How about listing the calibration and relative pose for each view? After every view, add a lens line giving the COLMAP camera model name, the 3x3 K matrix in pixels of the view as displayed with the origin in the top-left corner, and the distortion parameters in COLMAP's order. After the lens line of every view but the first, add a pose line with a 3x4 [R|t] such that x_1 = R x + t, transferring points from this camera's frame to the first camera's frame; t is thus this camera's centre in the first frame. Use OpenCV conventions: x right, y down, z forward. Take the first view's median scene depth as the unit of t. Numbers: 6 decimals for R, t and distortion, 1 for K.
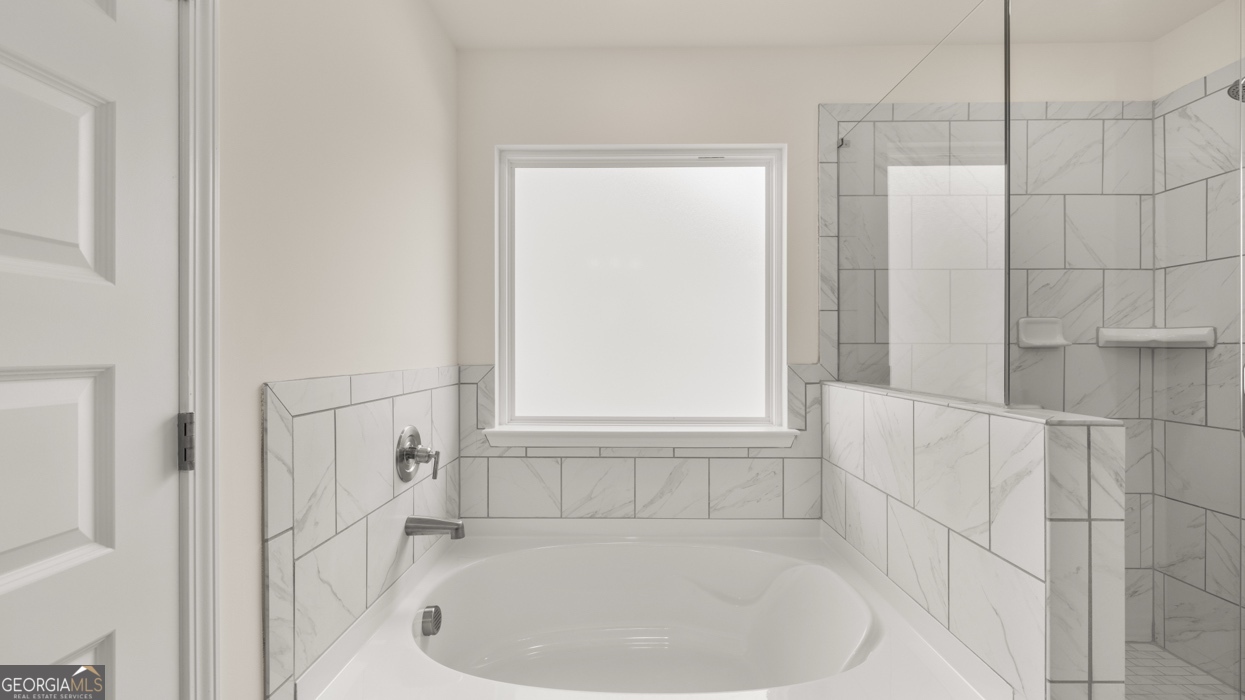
lens RADIAL K [[519.2, 0, 621.0], [0, 519.2, 348.1], [0, 0, 1]] dist [-0.000141, -0.000874]
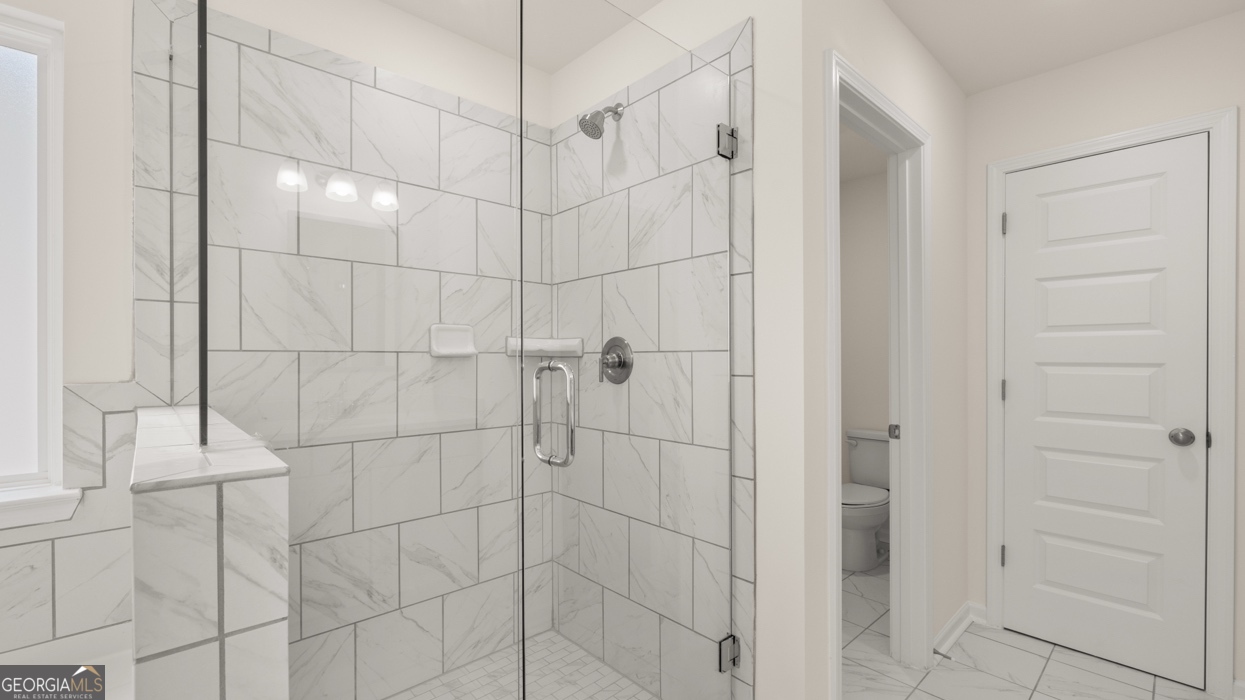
lens RADIAL K [[519.2, 0, 625.8], [0, 519.2, 356.2], [0, 0, 1]] dist [-0.000141, -0.000874]
pose [[0.722294, 0.001371, 0.691585, 0.388005], [0.000951, 0.999995, -0.002975, 0.001532], [-0.691586, 0.002806, 0.722289, 0.107967]]
